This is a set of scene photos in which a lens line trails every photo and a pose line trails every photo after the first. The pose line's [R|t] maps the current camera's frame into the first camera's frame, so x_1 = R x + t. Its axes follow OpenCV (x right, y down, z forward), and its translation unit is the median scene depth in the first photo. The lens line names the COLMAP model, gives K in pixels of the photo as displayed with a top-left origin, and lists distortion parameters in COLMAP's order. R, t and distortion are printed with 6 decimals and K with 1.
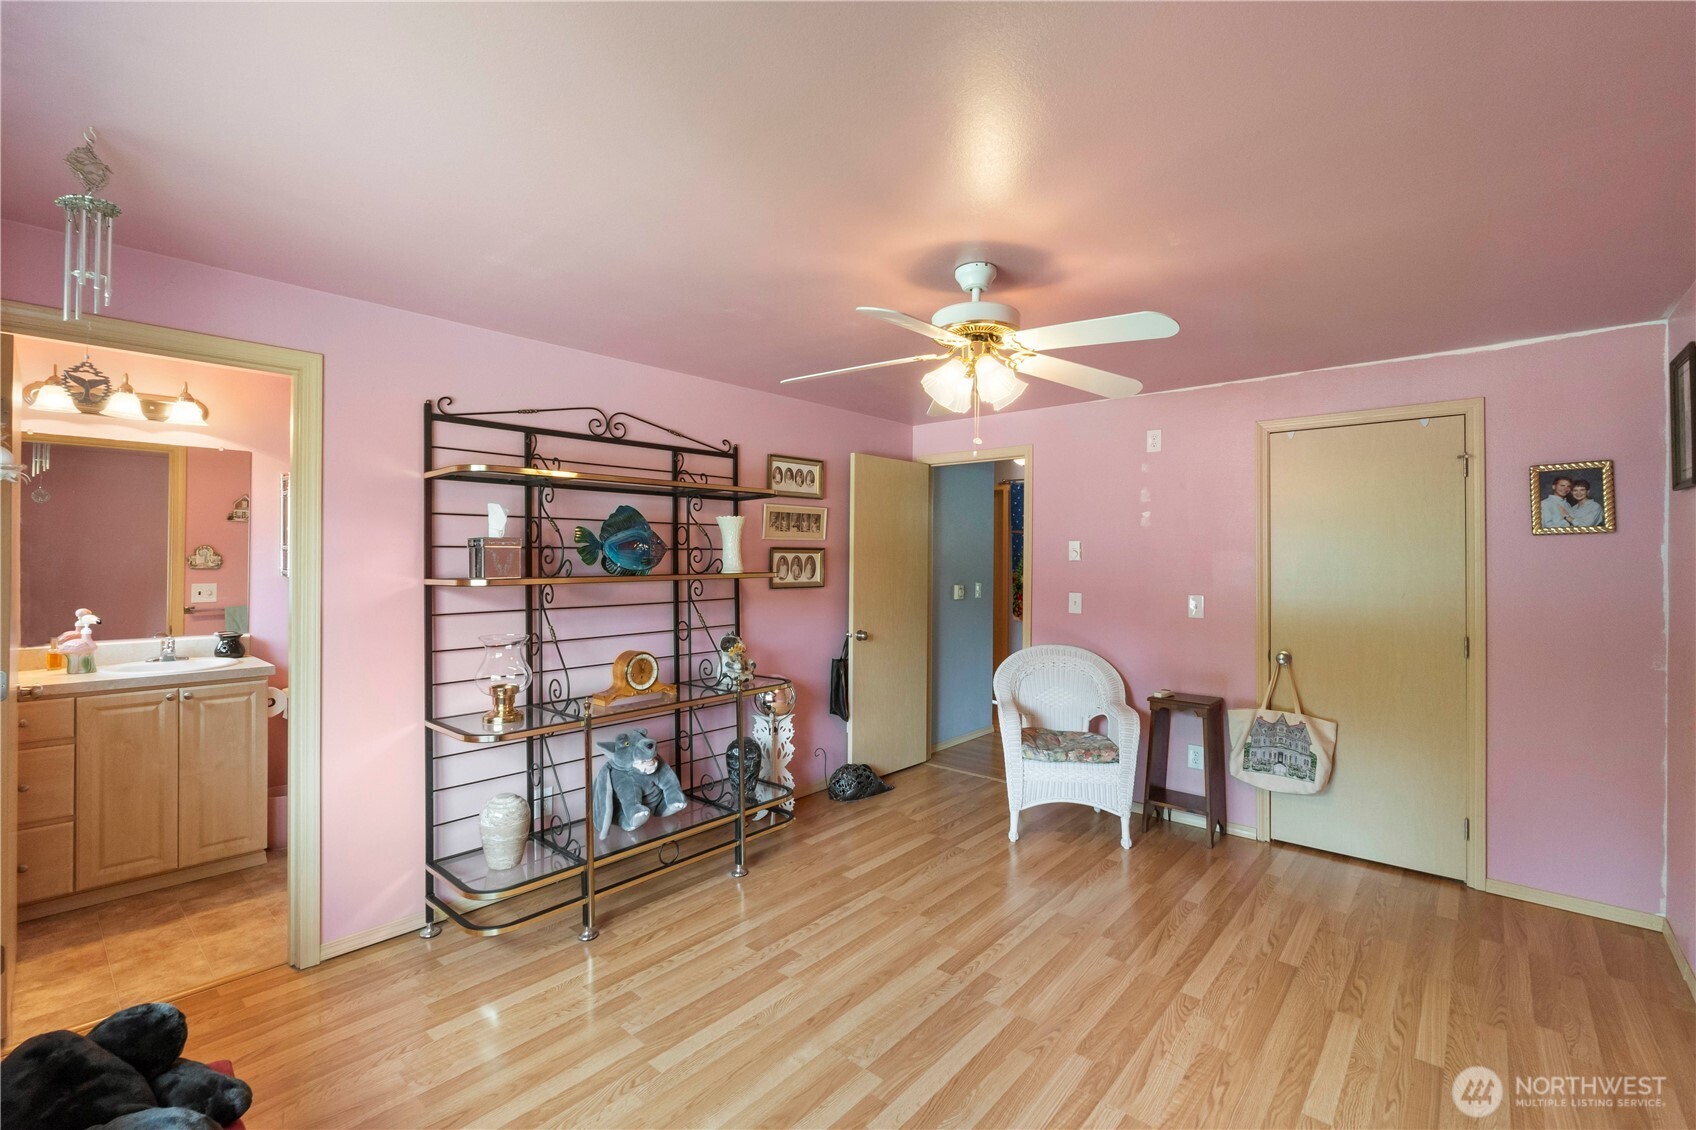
lens RADIAL K [[739.9, 0, 850.1], [0, 739.9, 557.6], [0, 0, 1]] dist [-0.004472, -0.000240]
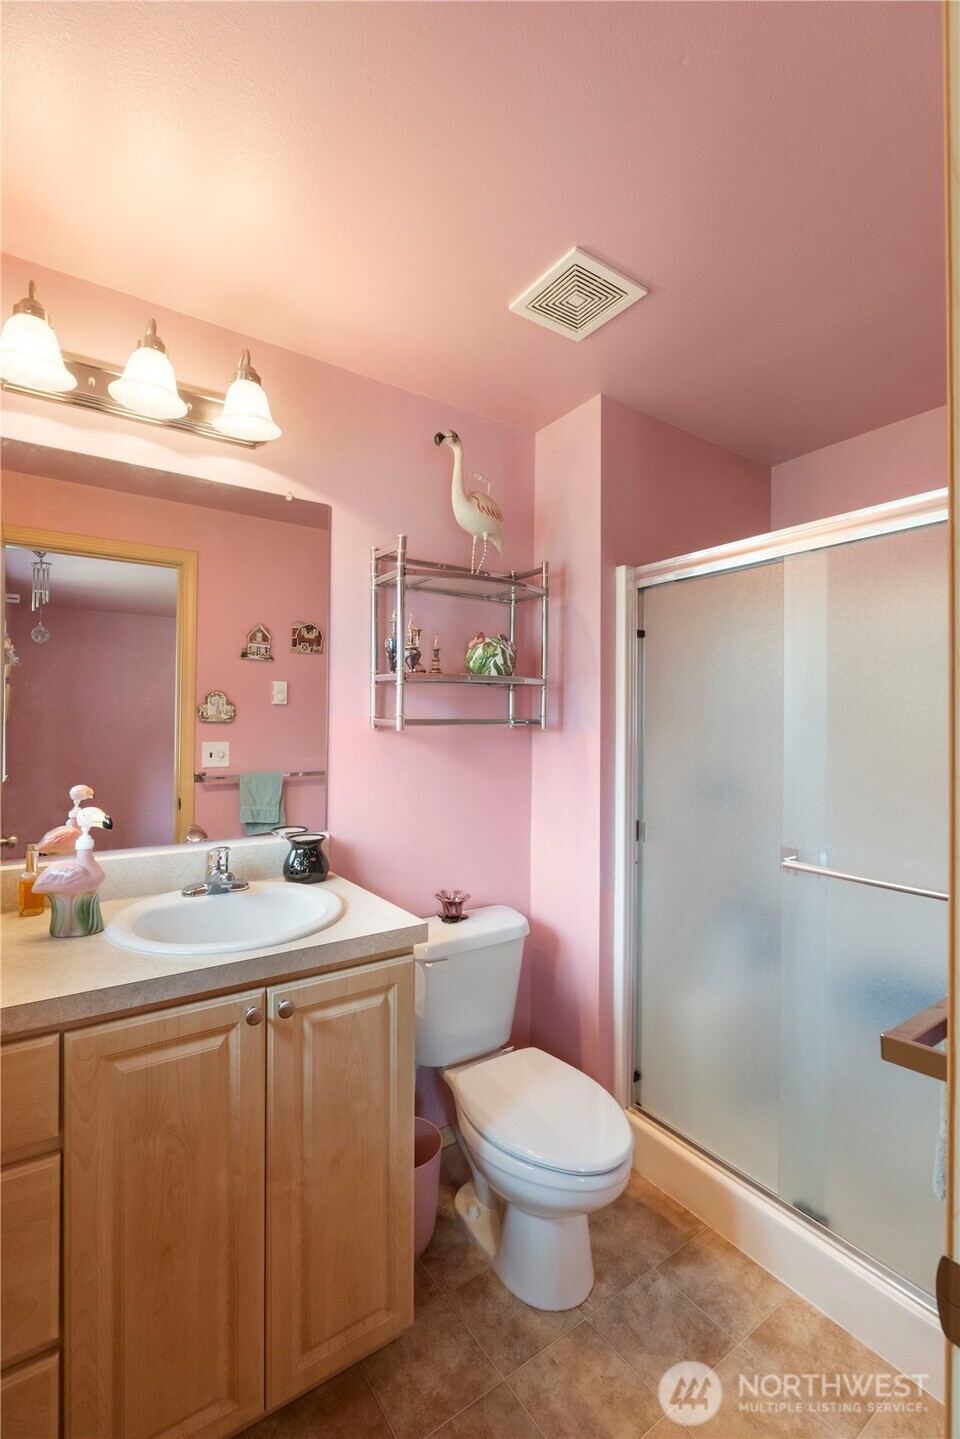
lens RADIAL K [[627.8, 0, 476.4], [0, 627.8, 723.5], [0, 0, 1]] dist [-0.004472, -0.000240]
pose [[0.969414, -0.001116, -0.245429, -0.690649], [0.001030, 0.999999, -0.000480, 0.025282], [0.245429, 0.000213, 0.969415, 0.667348]]
